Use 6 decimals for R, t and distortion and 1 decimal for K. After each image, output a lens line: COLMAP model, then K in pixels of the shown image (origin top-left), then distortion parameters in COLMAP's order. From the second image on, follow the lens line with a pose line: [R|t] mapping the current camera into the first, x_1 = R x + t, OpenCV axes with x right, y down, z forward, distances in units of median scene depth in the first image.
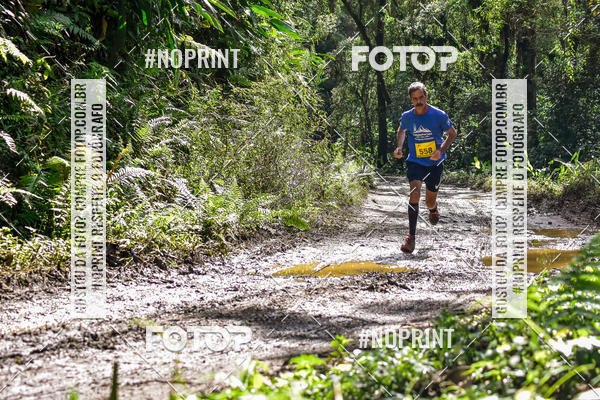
lens RADIAL K [[3862.9, 0, 314.5], [0, 3862.9, 168.8], [0, 0, 1]] dist [3.001149, 19.892370]
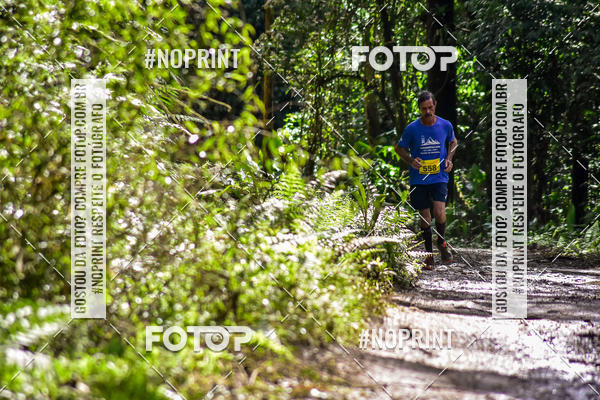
lens RADIAL K [[3787.9, 0, 298.8], [0, 3787.9, 185.8], [0, 0, 1]] dist [2.785465, 24.335090]
pose [[0.999731, 0.019707, 0.012242, 0.003363], [-0.019615, 0.999778, -0.007634, -0.000360], [-0.012389, 0.007391, 0.999896, 0.711120]]
